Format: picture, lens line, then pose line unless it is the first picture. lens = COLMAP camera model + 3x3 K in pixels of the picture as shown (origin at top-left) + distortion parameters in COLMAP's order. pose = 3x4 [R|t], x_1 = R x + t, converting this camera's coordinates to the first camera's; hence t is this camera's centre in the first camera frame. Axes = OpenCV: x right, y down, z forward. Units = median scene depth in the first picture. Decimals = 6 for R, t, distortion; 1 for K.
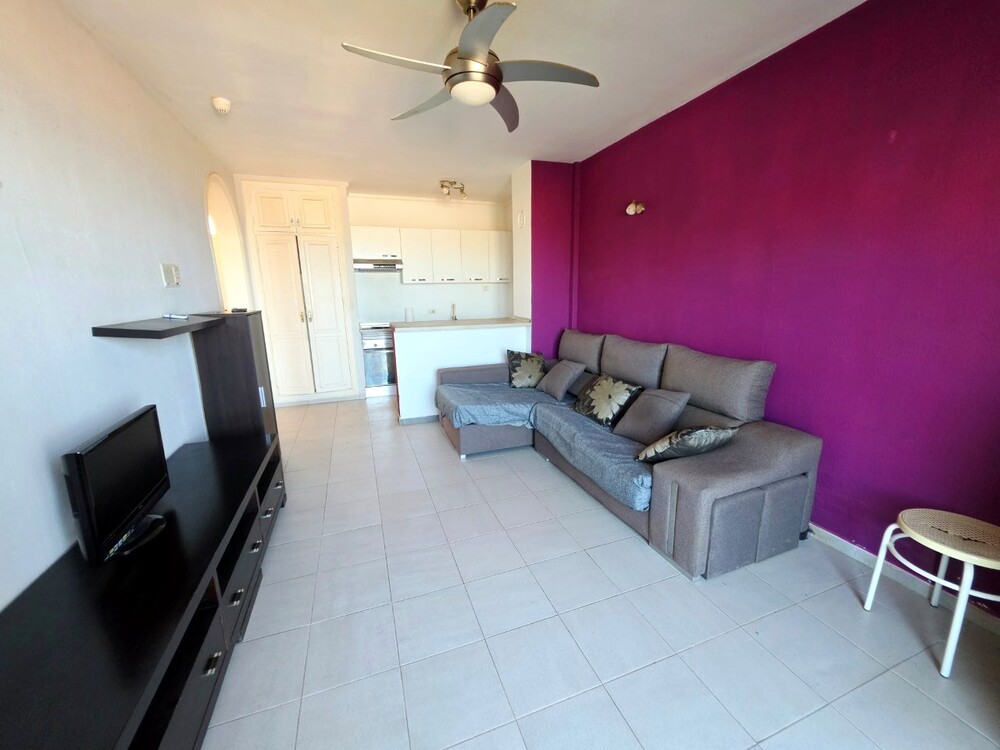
lens RADIAL K [[401.4, 0, 507.1], [0, 401.4, 376.9], [0, 0, 1]] dist [-0.003667, 0.001033]
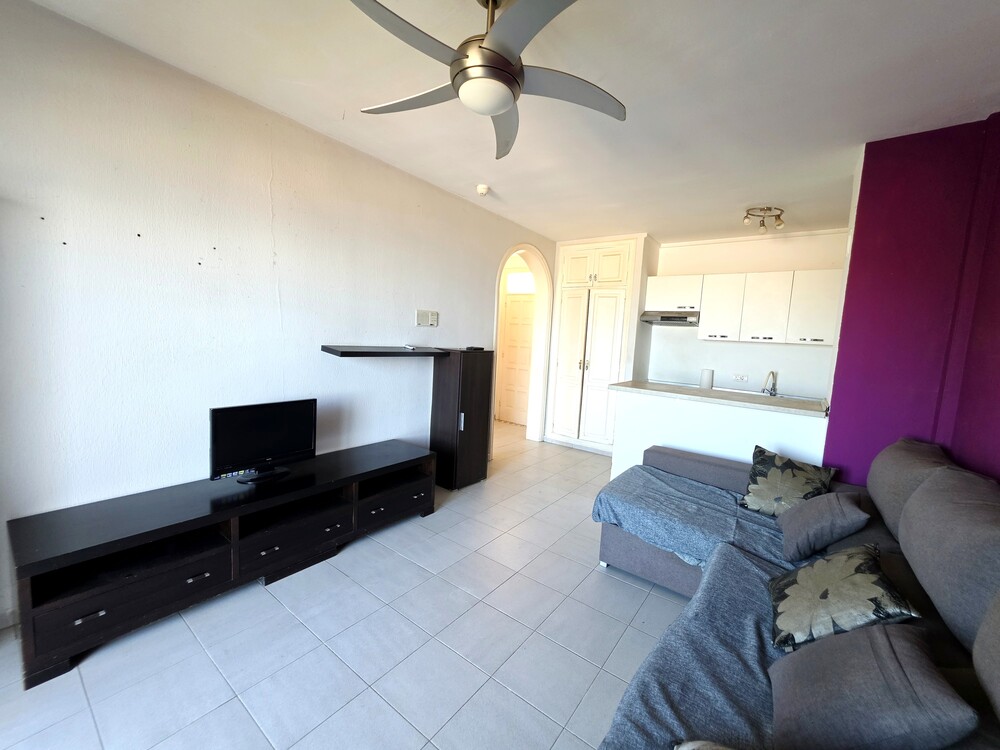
lens RADIAL K [[401.4, 0, 504.8], [0, 401.4, 375.9], [0, 0, 1]] dist [-0.003667, 0.001033]
pose [[0.536601, 0.126556, -0.834292, 0.308880], [-0.244594, 0.969571, -0.010241, -0.072453], [0.807609, 0.209558, 0.551228, 0.316027]]
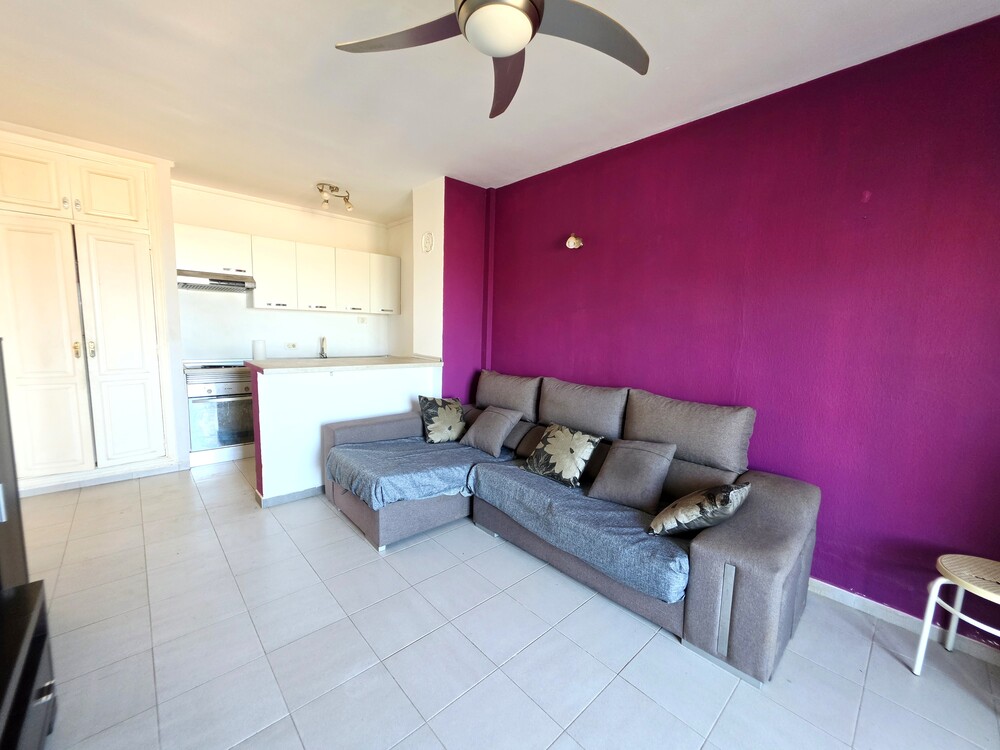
lens RADIAL K [[401.4, 0, 505.6], [0, 401.4, 375.5], [0, 0, 1]] dist [-0.003667, 0.001033]
pose [[0.922921, -0.003354, 0.384974, -0.152839], [0.039864, 0.995420, -0.086894, -0.031601], [-0.382919, 0.095543, 0.918828, 0.194018]]
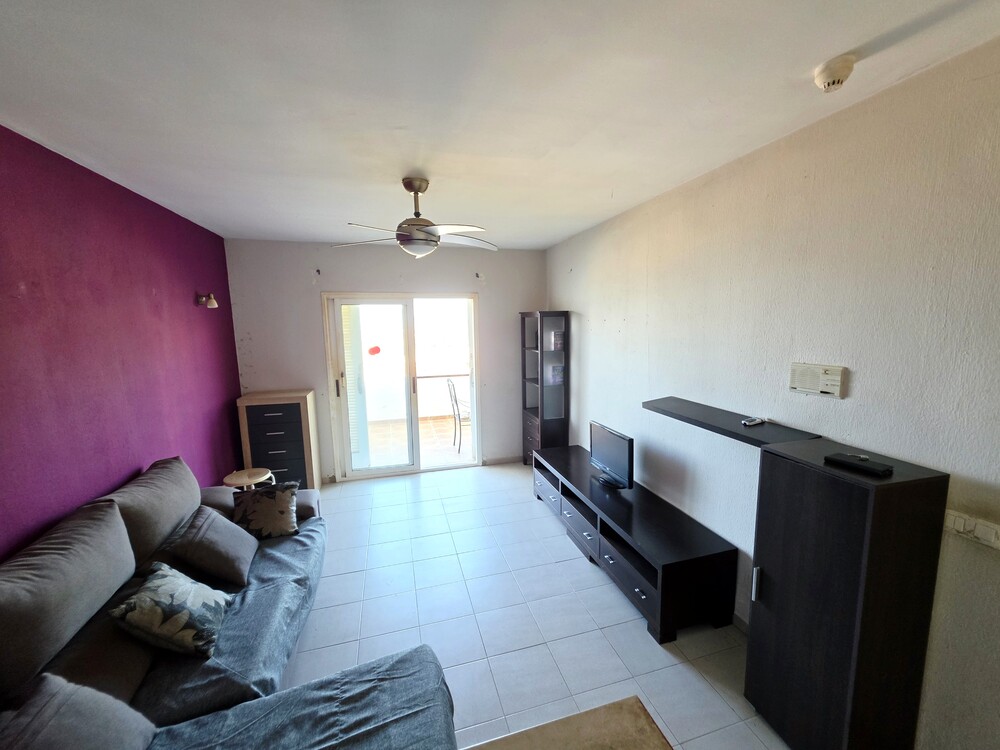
lens RADIAL K [[401.4, 0, 503.9], [0, 401.4, 374.1], [0, 0, 1]] dist [-0.003667, 0.001033]
pose [[-0.996218, 0.015242, 0.085541, -0.220521], [0.043670, 0.938945, 0.341285, -0.342953], [-0.075116, 0.343730, -0.936059, 1.100980]]
